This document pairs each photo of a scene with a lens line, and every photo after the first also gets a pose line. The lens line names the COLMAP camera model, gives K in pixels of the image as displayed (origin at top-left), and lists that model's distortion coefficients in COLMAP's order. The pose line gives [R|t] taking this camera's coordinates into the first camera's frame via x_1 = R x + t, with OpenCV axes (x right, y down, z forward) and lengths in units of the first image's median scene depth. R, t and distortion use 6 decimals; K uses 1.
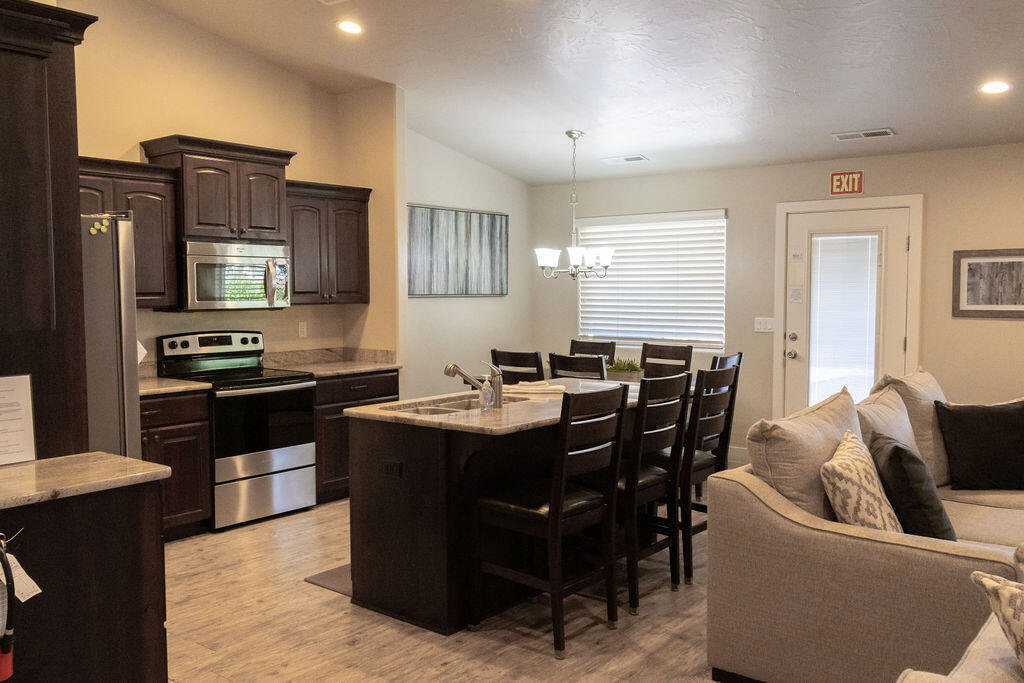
lens RADIAL K [[876.0, 0, 512.0], [0, 876.0, 341.5], [0, 0, 1]] dist [0.011945, -0.000026]
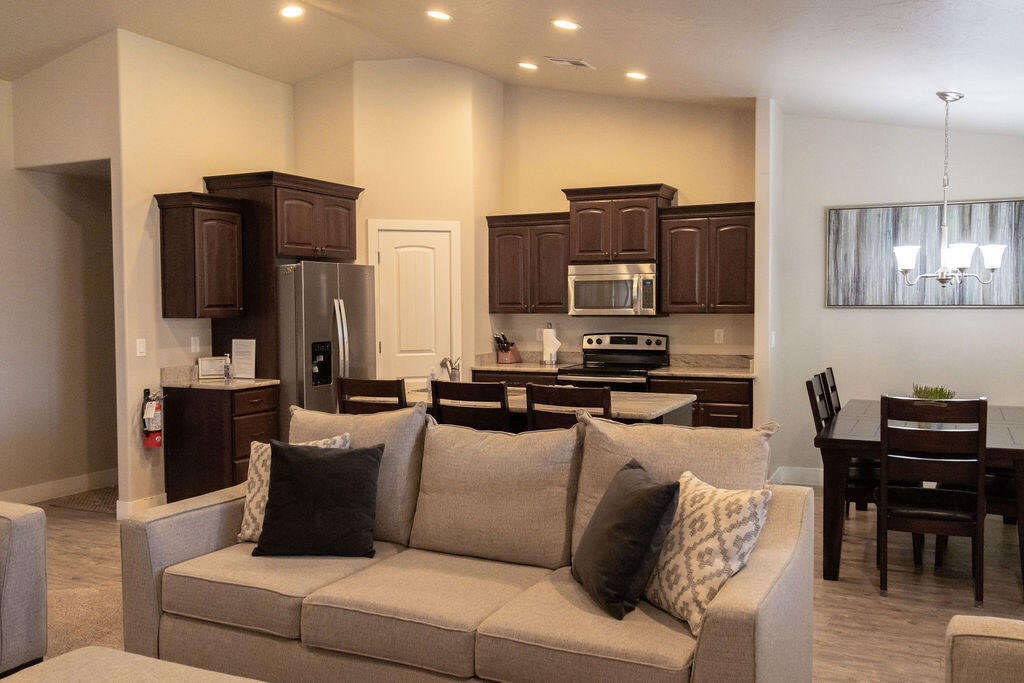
lens RADIAL K [[843.6, 0, 512.0], [0, 843.6, 341.5], [0, 0, 1]] dist [0.002737, 0.001642]
pose [[0.238249, 0.045079, -0.970157, 0.784669], [-0.055315, 0.997931, 0.032785, -0.029204], [0.969628, 0.045853, 0.240250, 0.523865]]
